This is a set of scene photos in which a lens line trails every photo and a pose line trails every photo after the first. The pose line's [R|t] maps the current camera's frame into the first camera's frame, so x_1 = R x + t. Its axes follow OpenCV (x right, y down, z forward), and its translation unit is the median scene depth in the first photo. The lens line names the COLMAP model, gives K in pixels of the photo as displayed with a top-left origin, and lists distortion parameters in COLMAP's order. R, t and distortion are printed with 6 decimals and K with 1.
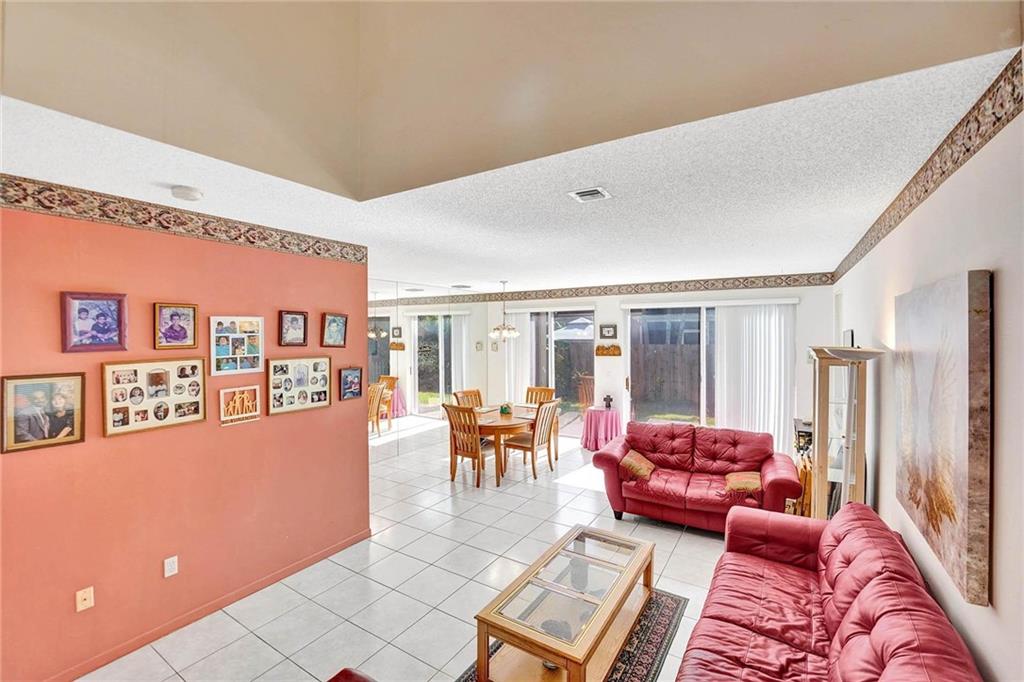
lens RADIAL K [[422.6, 0, 530.2], [0, 422.6, 331.8], [0, 0, 1]] dist [-0.025473, 0.000218]
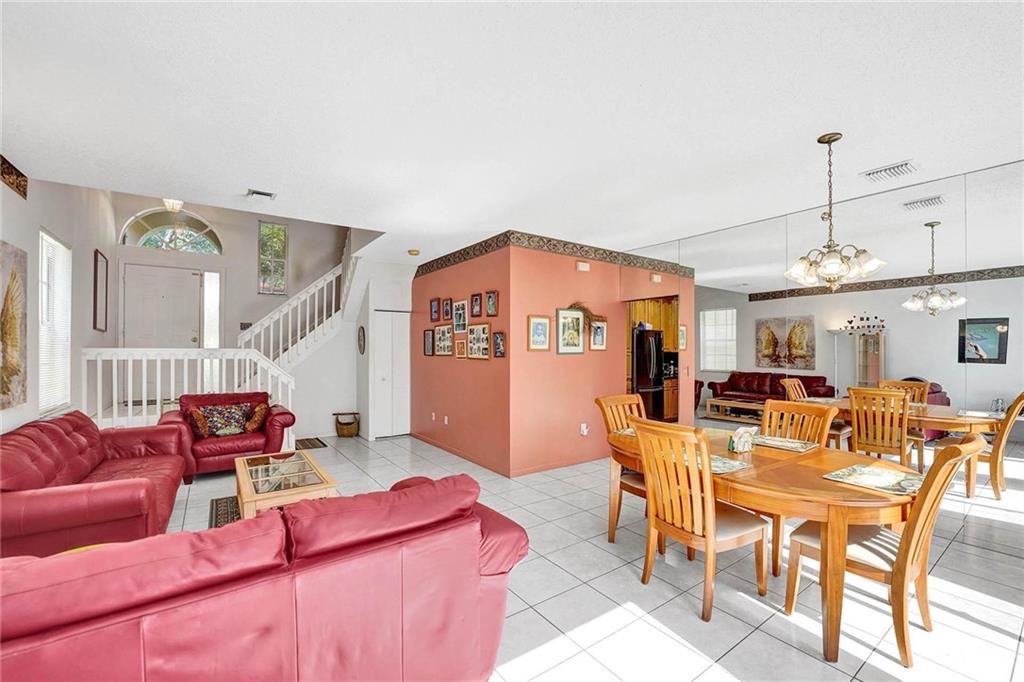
lens RADIAL K [[423.6, 0, 513.9], [0, 423.6, 342.6], [0, 0, 1]] dist [-0.030091, 0.004079]
pose [[-0.405076, -0.017566, -0.914114, 0.630564], [-0.001736, 0.999828, -0.018444, 0.123497], [0.914281, -0.005884, -0.405037, 1.370915]]
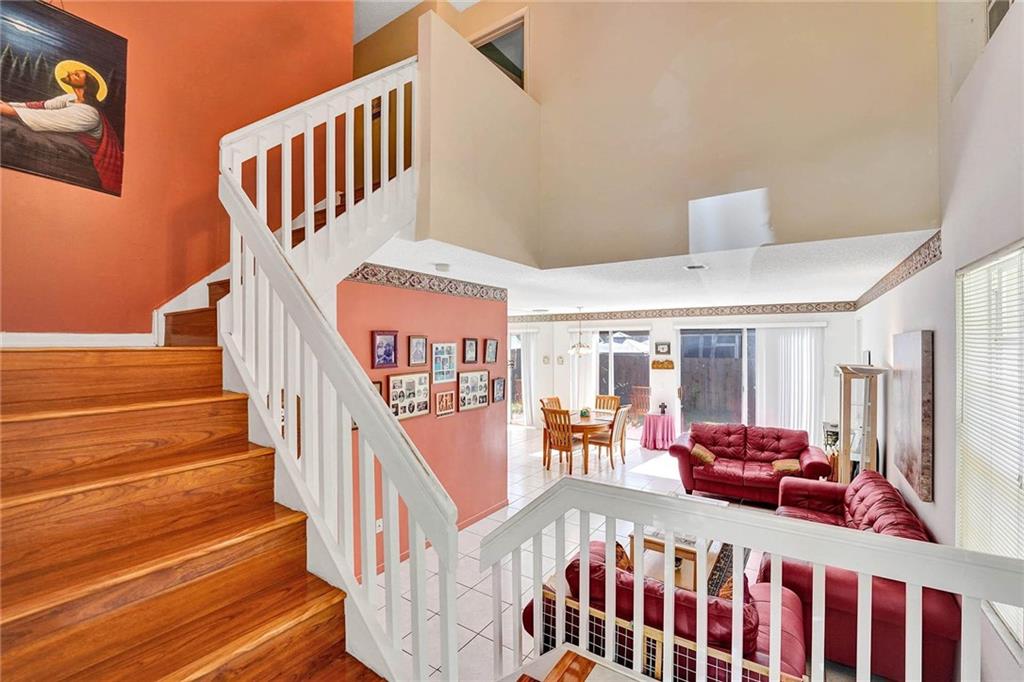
lens RADIAL K [[428.9, 0, 540.2], [0, 428.9, 339.5], [0, 0, 1]] dist [-0.031063, 0.001023]
pose [[0.999852, 0.003887, -0.016753, -0.238194], [-0.003992, 0.999972, -0.006261, -0.028954], [0.016729, 0.006327, 0.999840, -0.339951]]
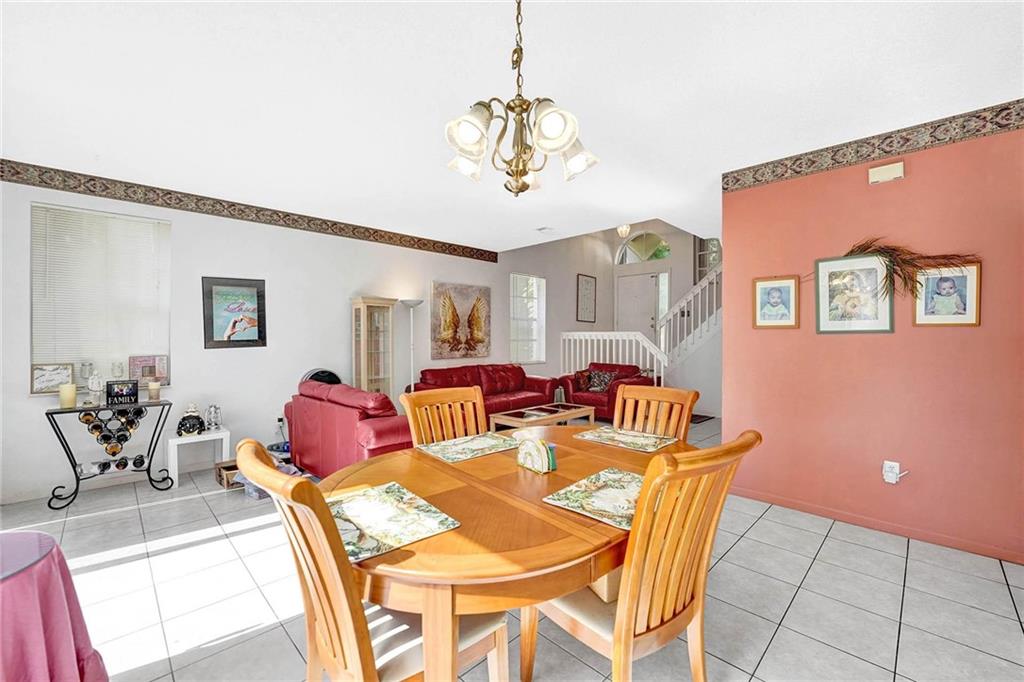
lens RADIAL K [[419.9, 0, 522.9], [0, 419.9, 336.9], [0, 0, 1]] dist [-0.025364, 0.000418]
pose [[-0.971330, -0.004052, 0.237703, -0.170312], [-0.004395, 0.999990, -0.000917, 0.143496], [-0.237696, -0.001935, -0.971338, 1.829882]]
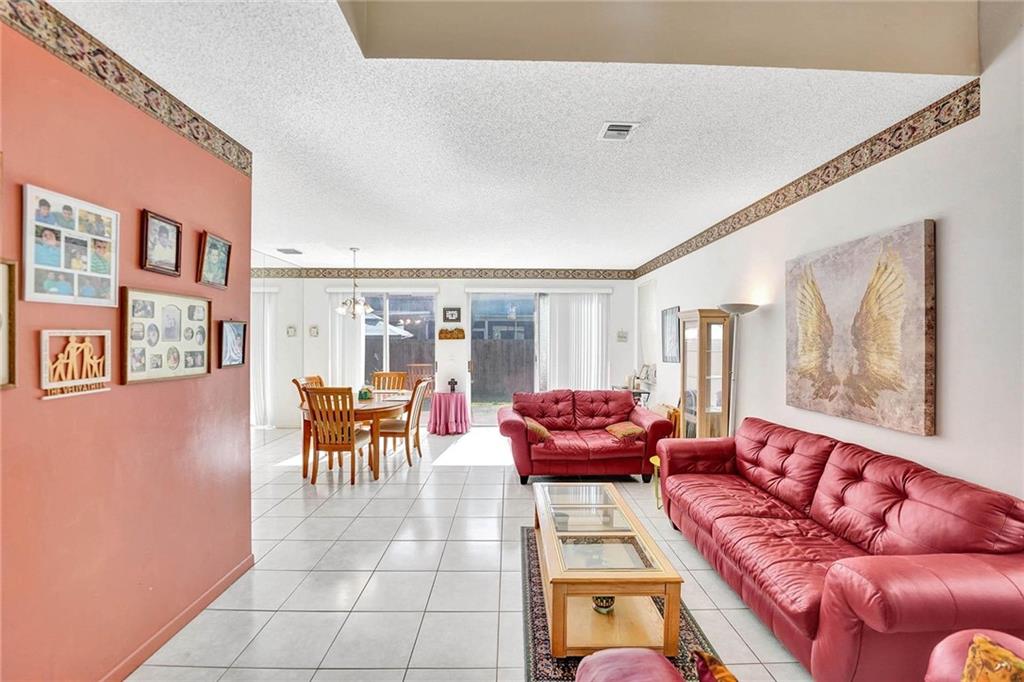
lens RADIAL K [[408.8, 0, 517.8], [0, 408.8, 338.5], [0, 0, 1]] dist [-0.026508, 0.000250]
pose [[0.848418, 0.003204, 0.529317, -0.336129], [-0.002219, 0.999994, -0.002496, 0.101045], [-0.529322, 0.000943, 0.848420, 0.179300]]
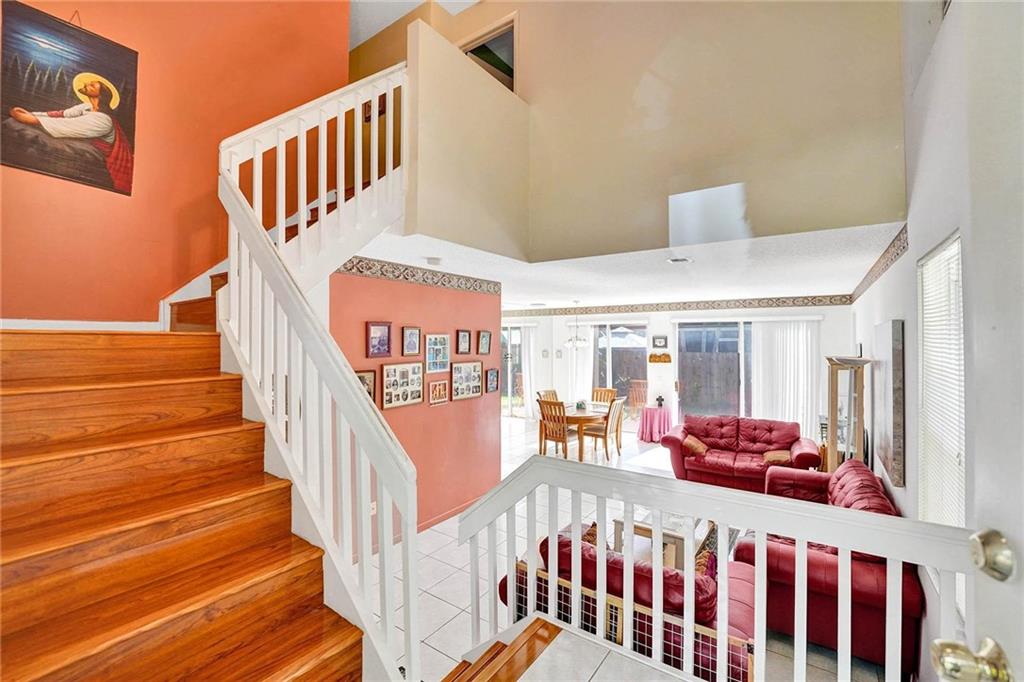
lens RADIAL K [[430.5, 0, 537.4], [0, 430.5, 331.4], [0, 0, 1]] dist [-0.028748, -0.000609]
pose [[0.999270, 0.003688, -0.038033, -0.196596], [-0.004274, 0.999873, -0.015323, -0.017826], [0.037971, 0.015475, 0.999159, -0.375579]]
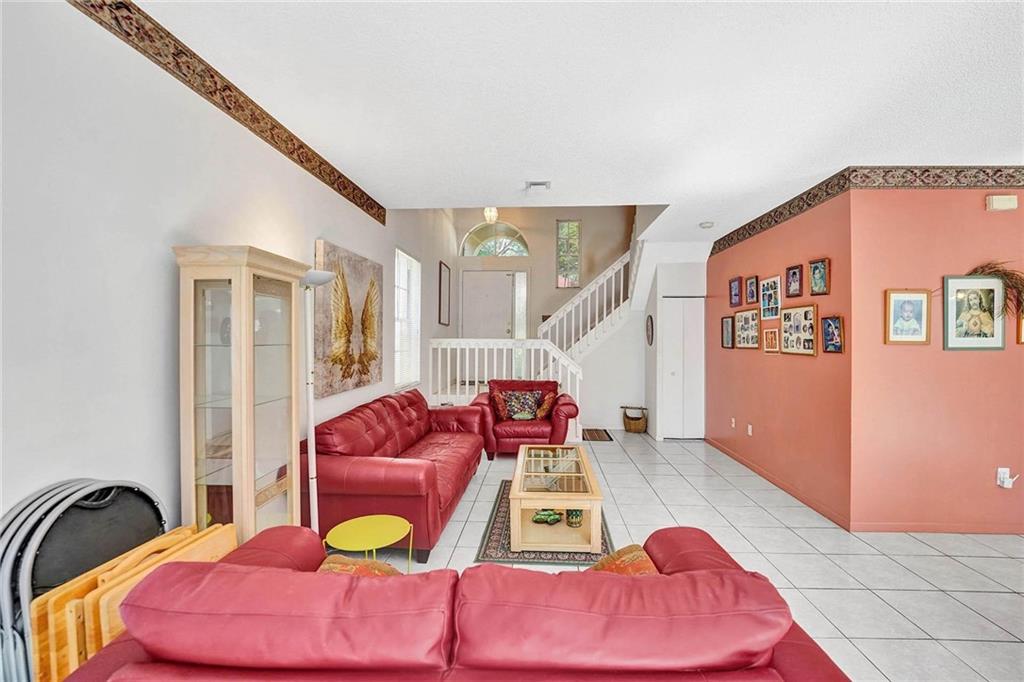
lens RADIAL K [[419.9, 0, 522.9], [0, 419.9, 336.9], [0, 0, 1]] dist [-0.025364, 0.000418]
pose [[-0.886080, -0.007230, -0.463475, 0.479618], [-0.005513, 0.999972, -0.005058, 0.119395], [0.463499, -0.001927, -0.886096, 1.292594]]
